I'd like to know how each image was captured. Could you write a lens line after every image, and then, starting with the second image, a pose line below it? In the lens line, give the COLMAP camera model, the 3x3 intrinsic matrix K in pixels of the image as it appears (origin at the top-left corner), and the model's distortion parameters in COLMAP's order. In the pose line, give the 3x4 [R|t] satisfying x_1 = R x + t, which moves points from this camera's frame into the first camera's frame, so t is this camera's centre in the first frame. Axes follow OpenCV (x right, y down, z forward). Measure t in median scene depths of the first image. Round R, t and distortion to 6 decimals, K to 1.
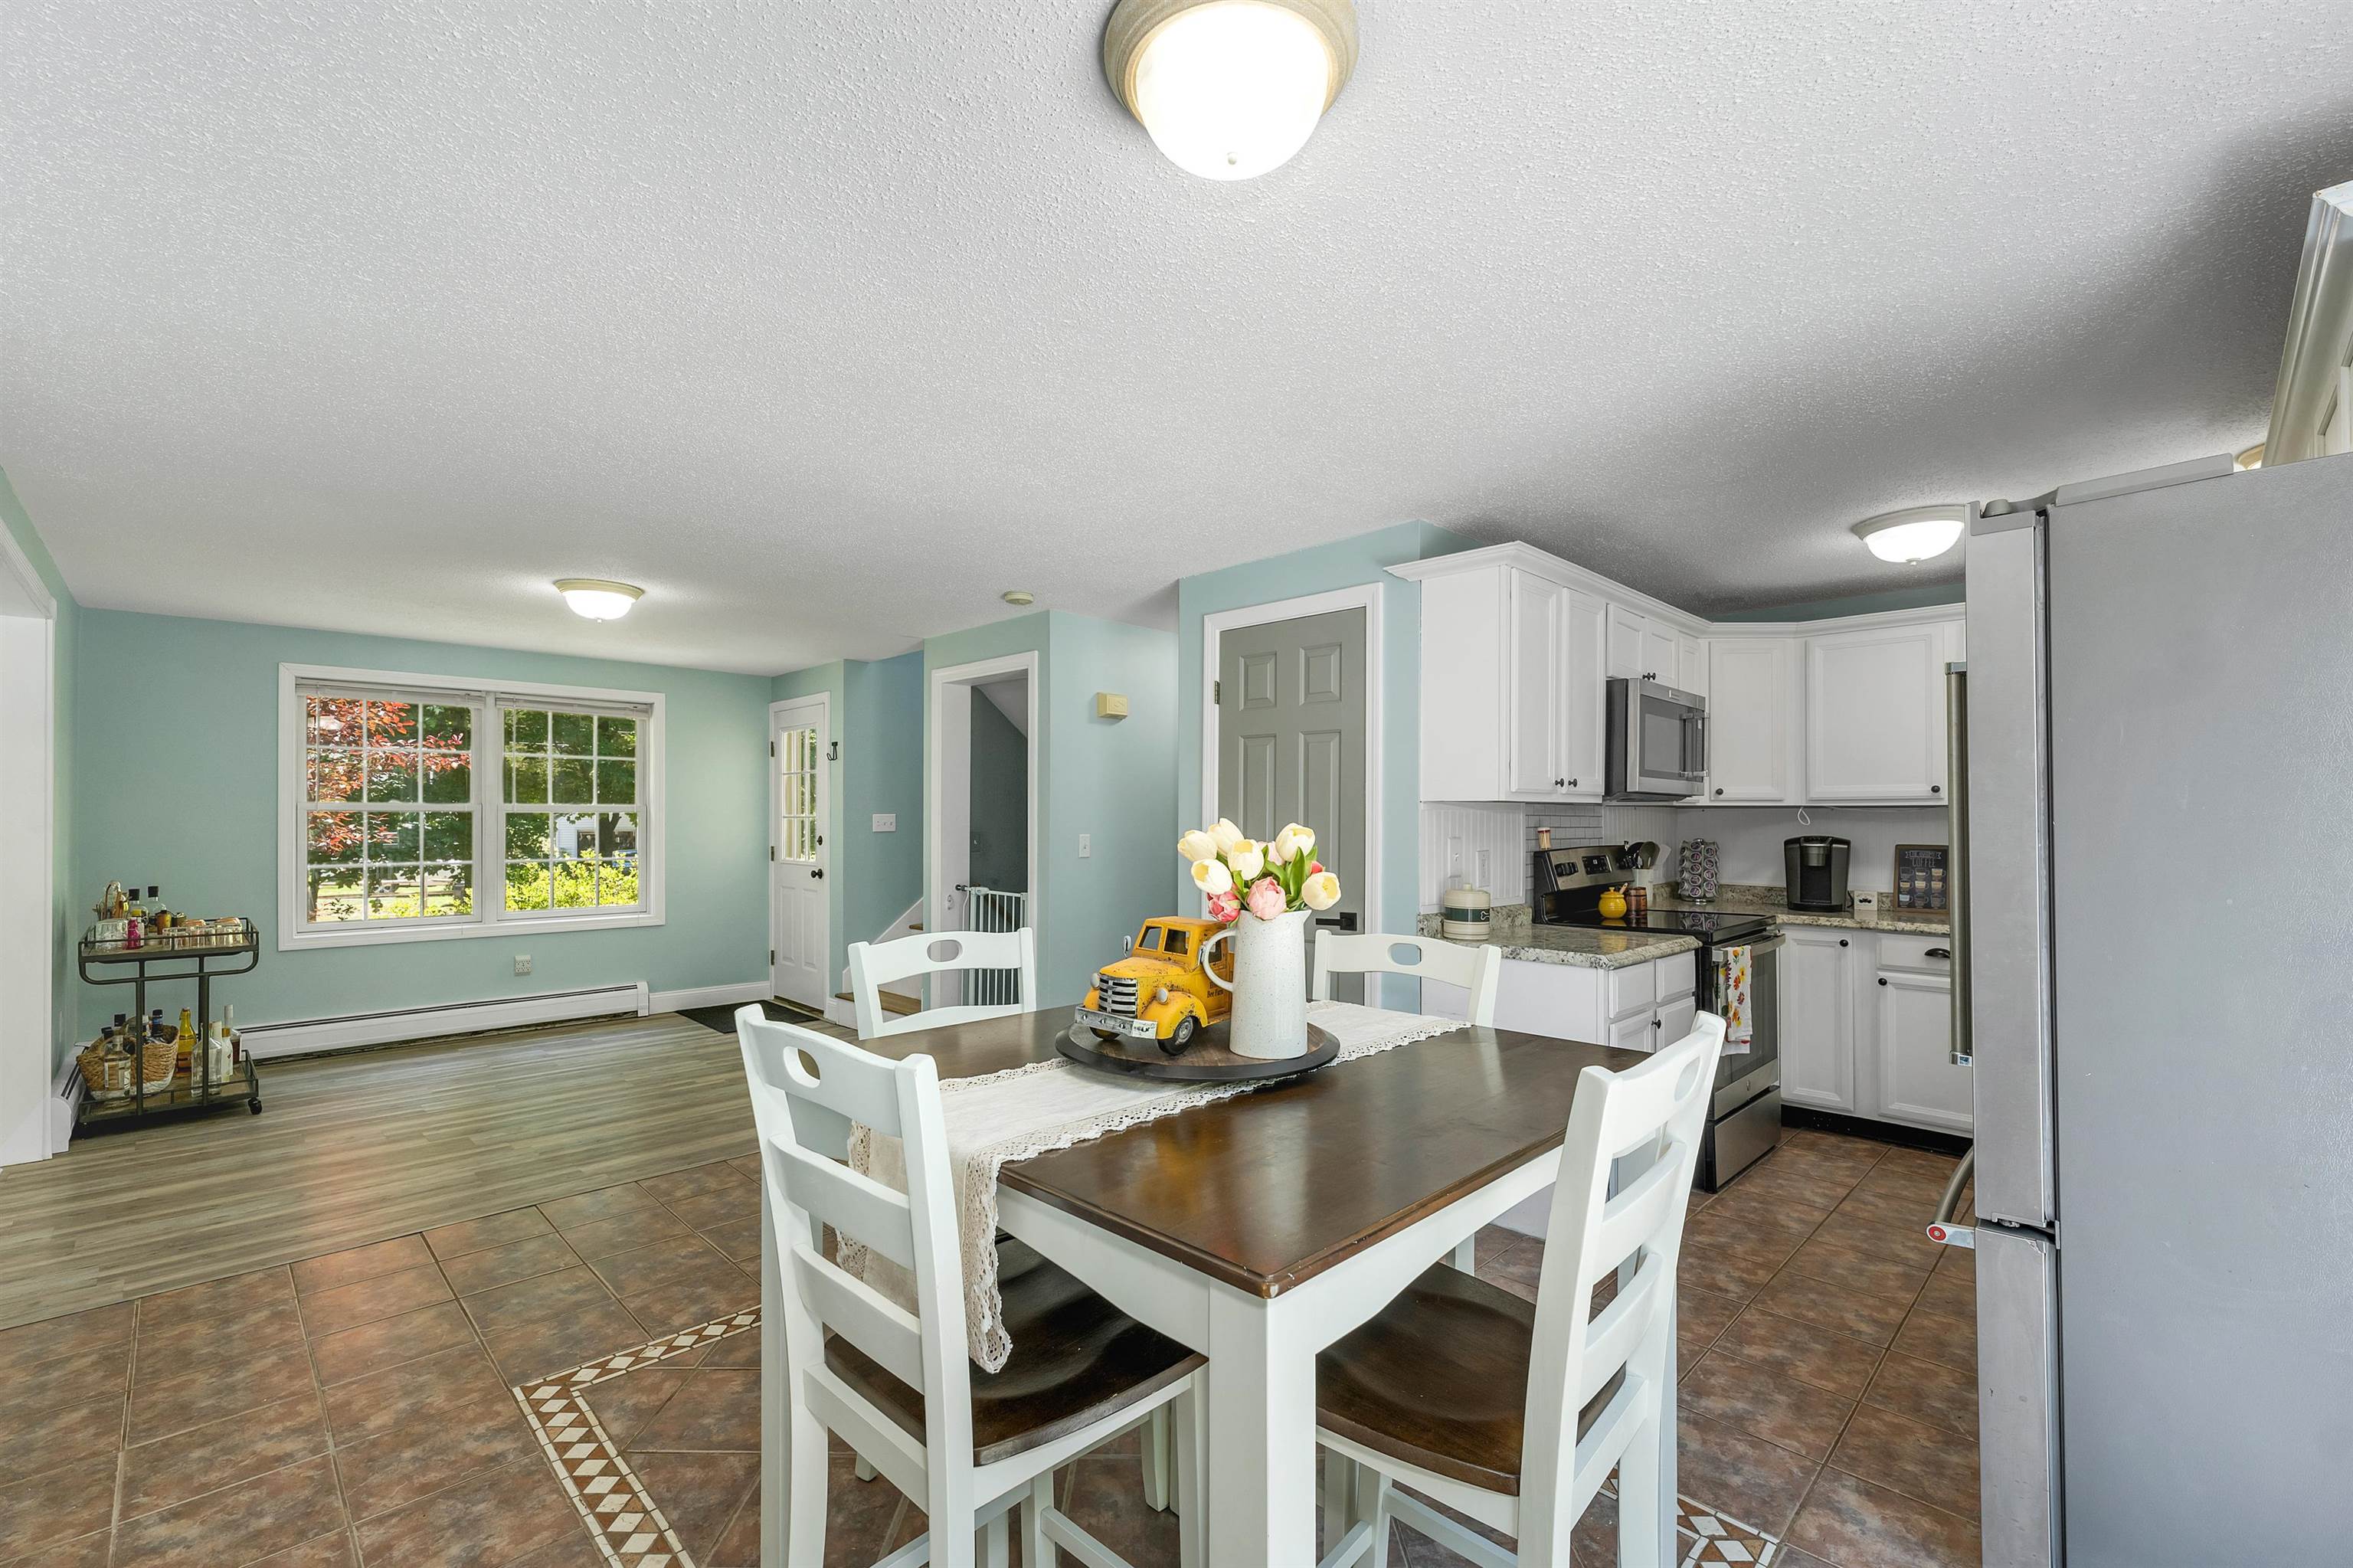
lens RADIAL K [[978.1, 0, 1170.7], [0, 978.1, 801.1], [0, 0, 1]] dist [-0.004629, 0.000569]
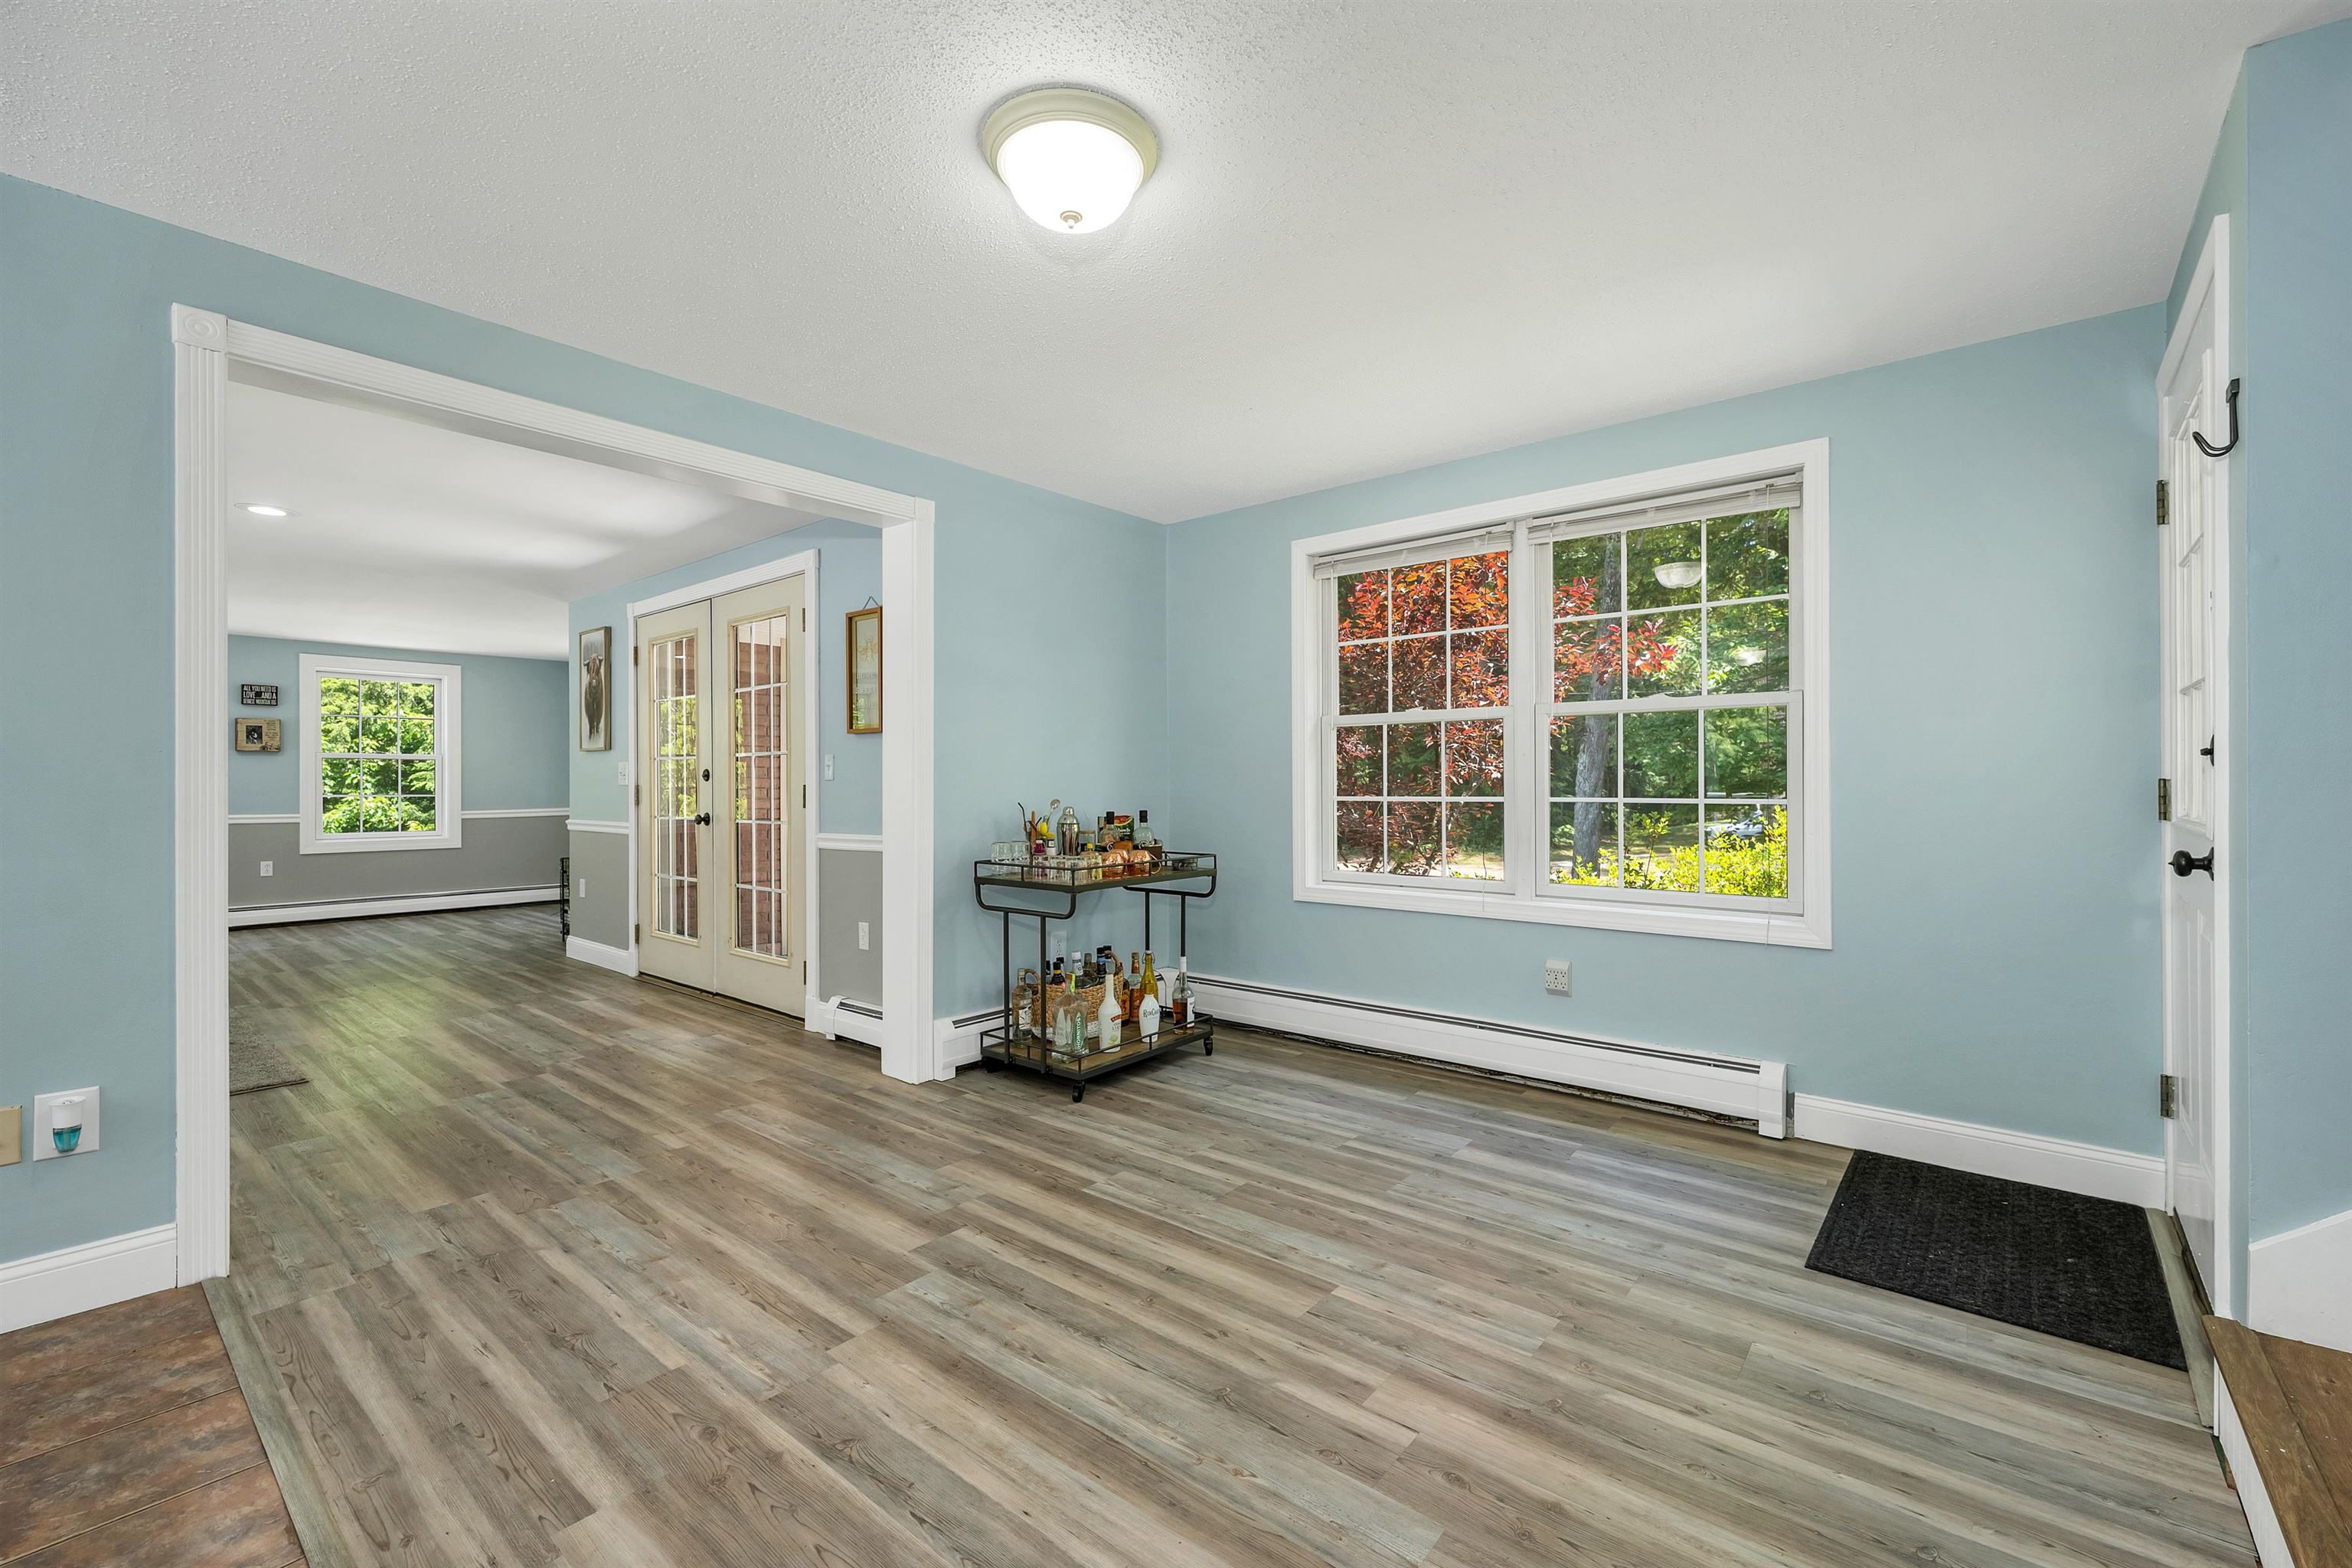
lens RADIAL K [[977.6, 0, 1183.3], [0, 977.6, 787.9], [0, 0, 1]] dist [-0.004629, 0.000569]
pose [[0.092458, 0.003735, -0.995710, -0.147709], [0.020772, 0.999768, 0.005679, 0.065332], [0.995500, -0.021208, 0.092359, 1.003749]]
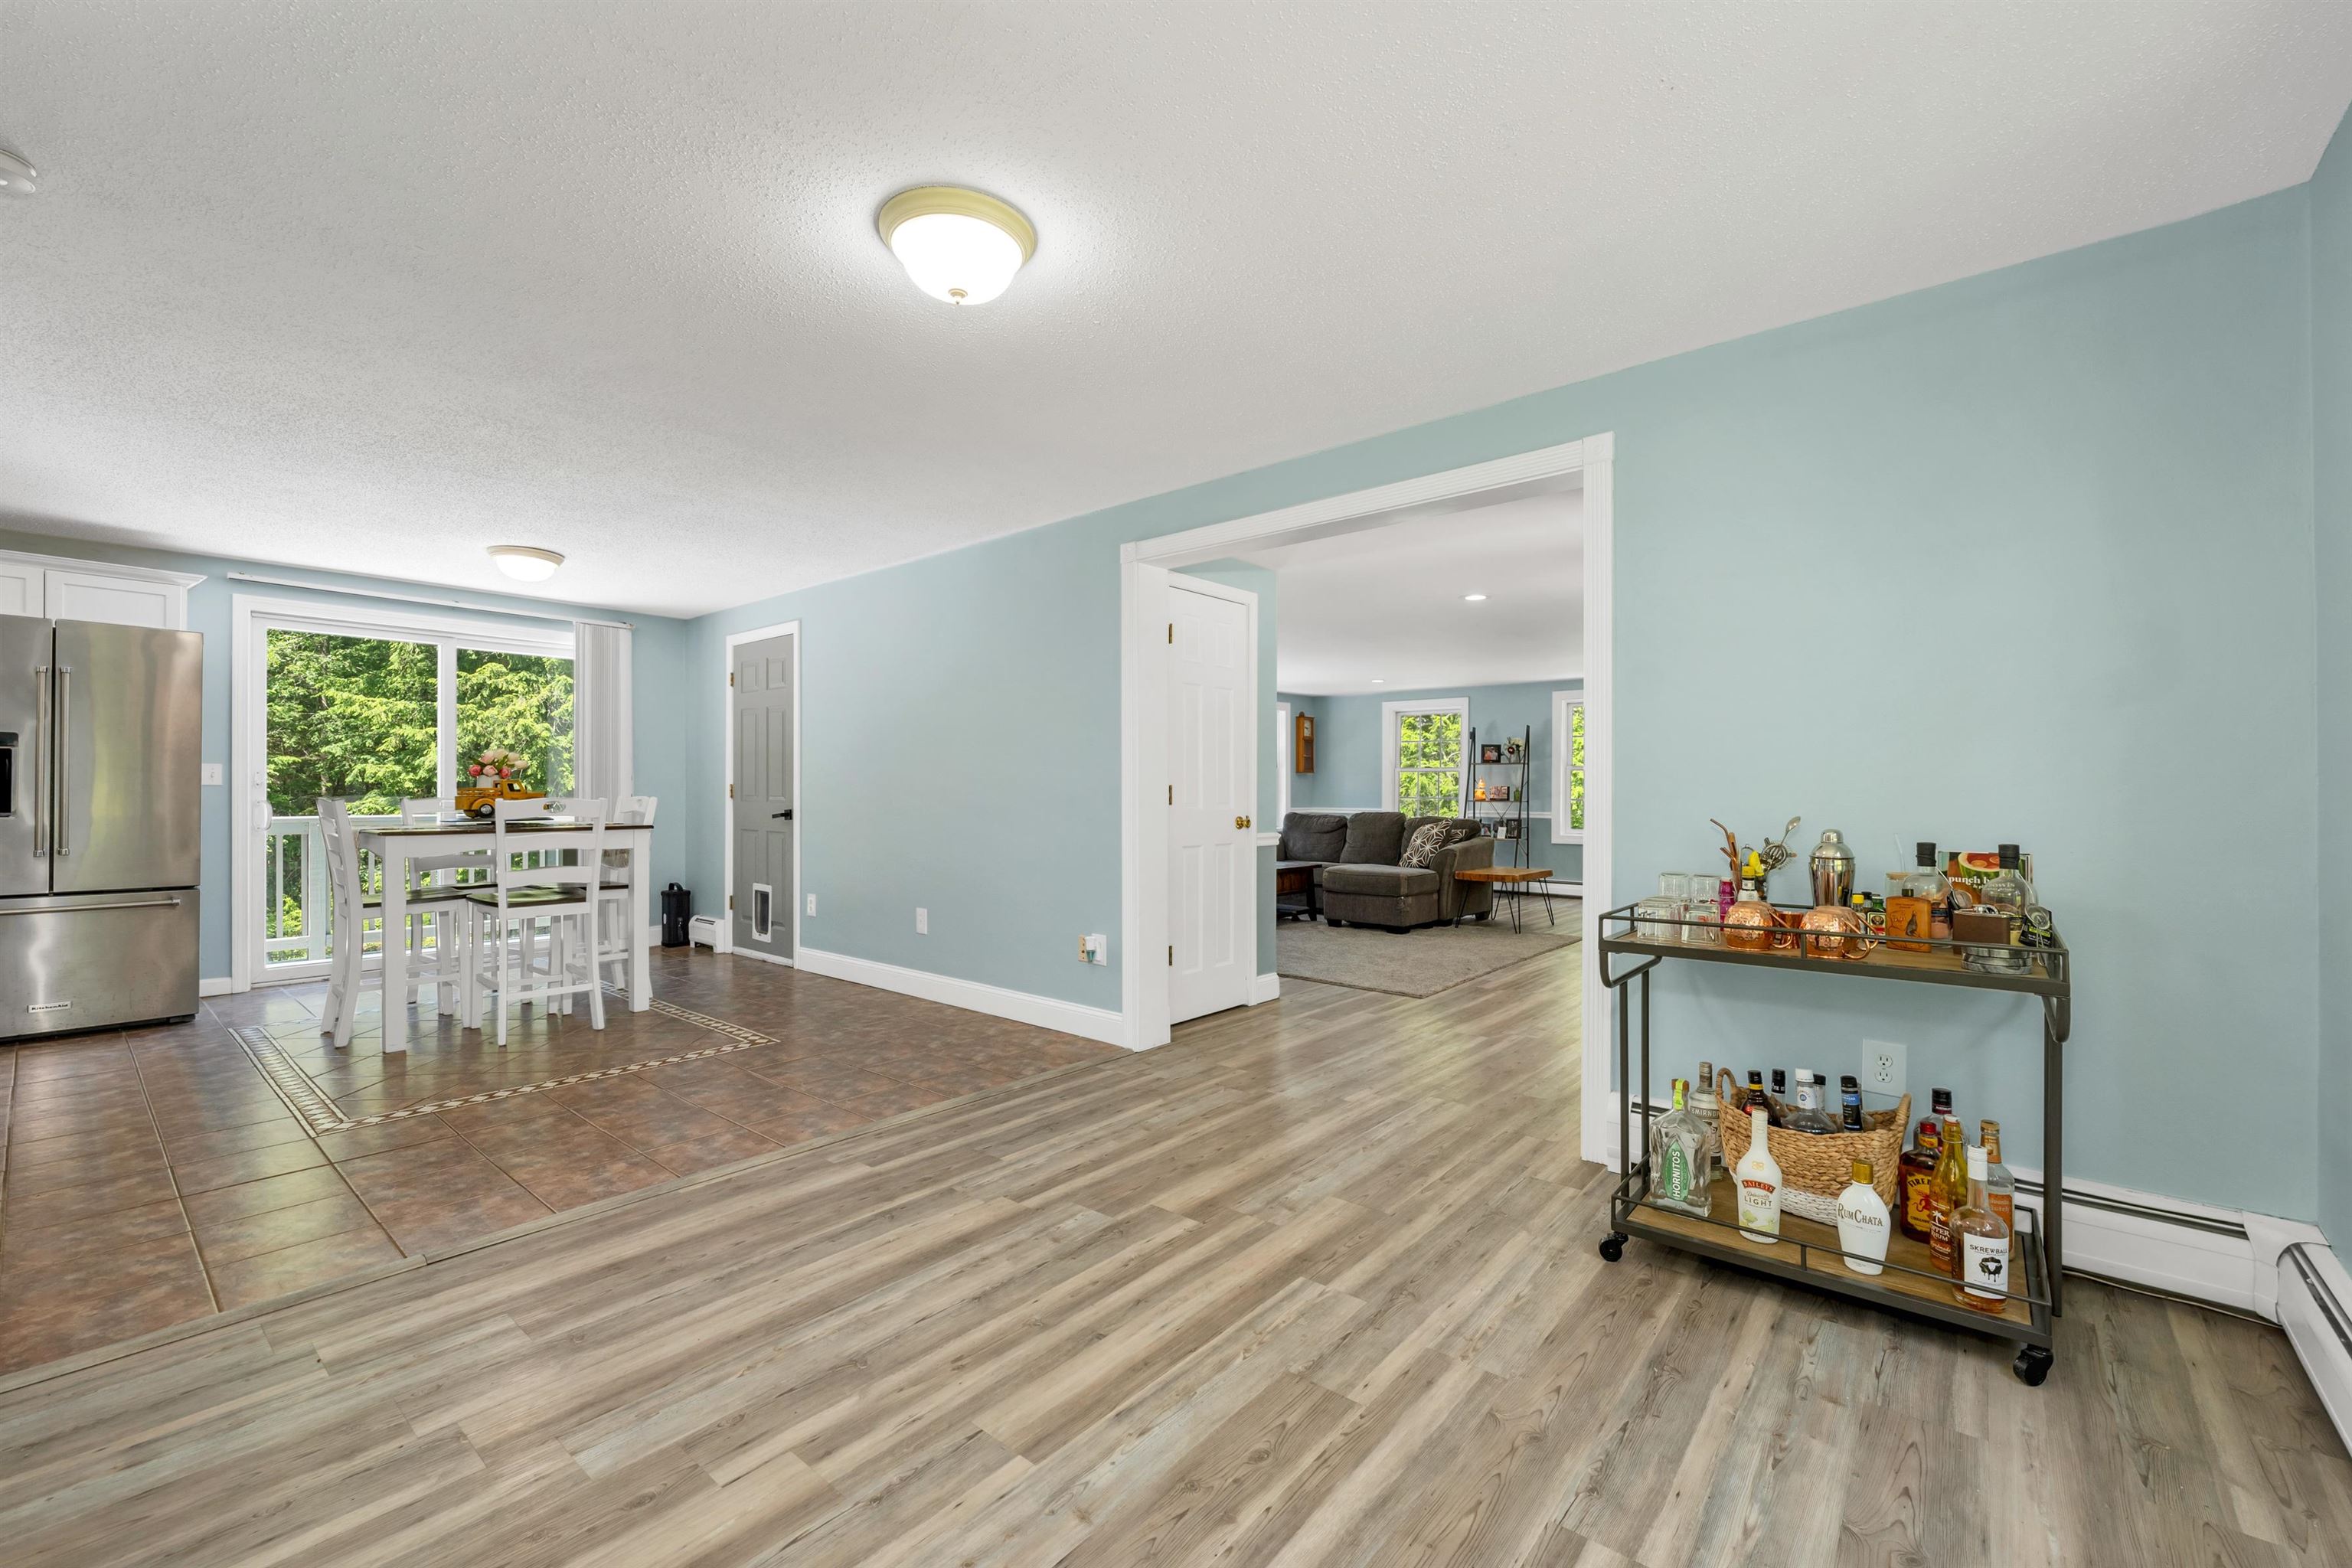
lens RADIAL K [[977.6, 0, 1180.5], [0, 977.6, 787.0], [0, 0, 1]] dist [-0.004629, 0.000569]
pose [[-0.996705, -0.004175, -0.081001, -0.651729], [-0.002462, 0.999771, -0.021235, 0.075035], [0.081071, -0.020966, -0.996488, 1.493602]]
